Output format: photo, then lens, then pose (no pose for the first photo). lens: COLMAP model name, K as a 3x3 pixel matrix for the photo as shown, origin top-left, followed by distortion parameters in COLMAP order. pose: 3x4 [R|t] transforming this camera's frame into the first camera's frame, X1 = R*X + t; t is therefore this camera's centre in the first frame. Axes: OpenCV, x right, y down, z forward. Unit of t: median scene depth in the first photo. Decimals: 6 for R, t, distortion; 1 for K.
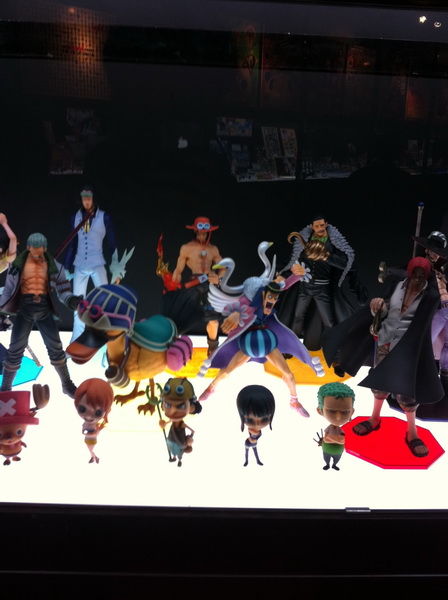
lens RADIAL K [[541.8, 0, 224.0], [0, 541.8, 300.0], [0, 0, 1]] dist [0.104815, -0.244194]
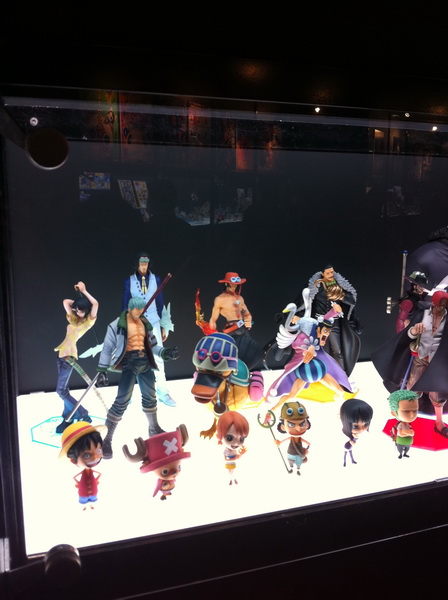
lens RADIAL K [[541.8, 0, 224.0], [0, 541.8, 300.0], [0, 0, 1]] dist [0.104815, -0.244194]
pose [[0.952102, -0.082254, 0.294509, -0.498252], [0.106330, 0.992094, -0.066666, -0.019290], [-0.286697, 0.094788, 0.953321, -0.139662]]
